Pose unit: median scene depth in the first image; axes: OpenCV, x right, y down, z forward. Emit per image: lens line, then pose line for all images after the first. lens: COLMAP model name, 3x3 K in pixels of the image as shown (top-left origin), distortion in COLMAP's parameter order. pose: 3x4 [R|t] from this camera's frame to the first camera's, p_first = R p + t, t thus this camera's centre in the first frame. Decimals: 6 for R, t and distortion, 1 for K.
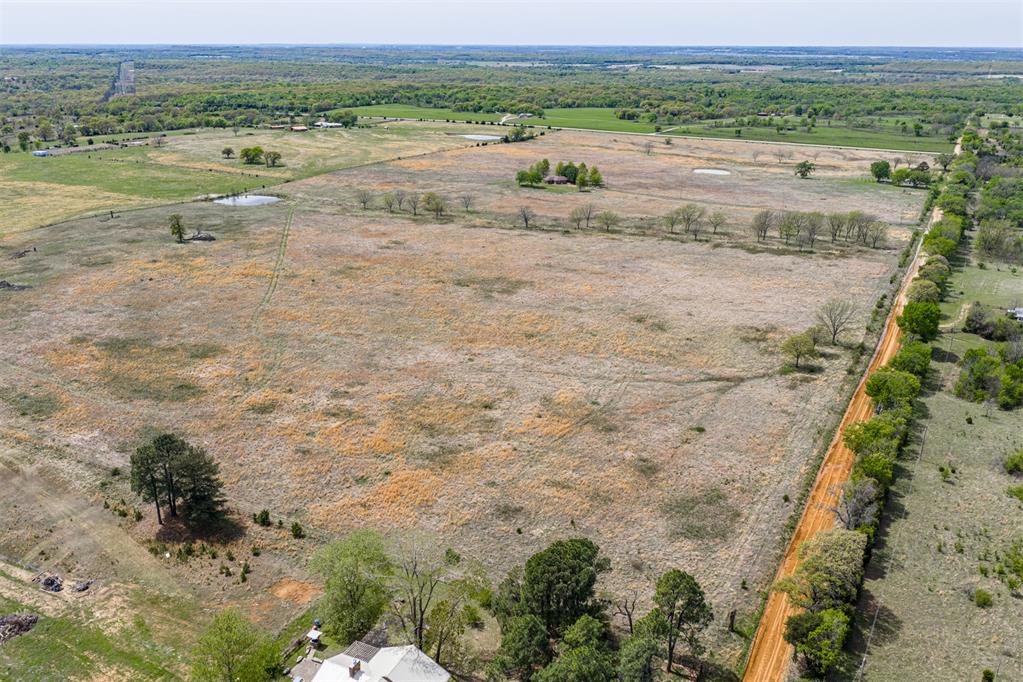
lens RADIAL K [[850.1, 0, 511.5], [0, 850.1, 341.0], [0, 0, 1]] dist [0.002258, -0.010105]
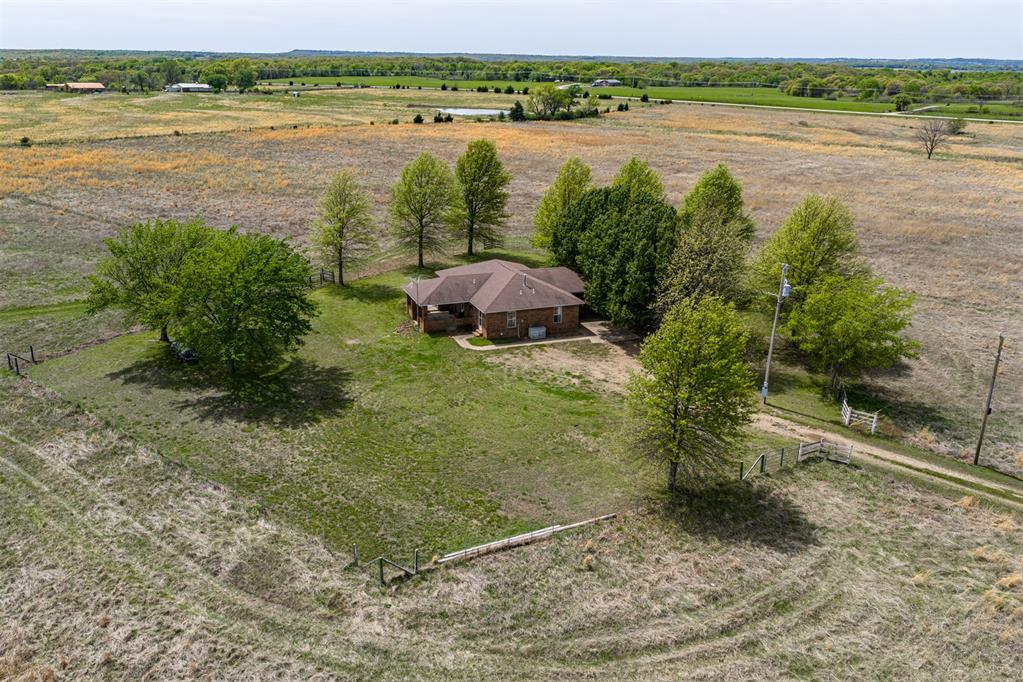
lens RADIAL K [[850.1, 0, 511.5], [0, 850.1, 341.0], [0, 0, 1]] dist [0.002258, -0.010105]
pose [[0.988451, 0.053985, -0.141596, 0.049032], [-0.056103, 0.998364, -0.011003, -0.122579], [0.140770, 0.018820, 0.989863, 0.588480]]
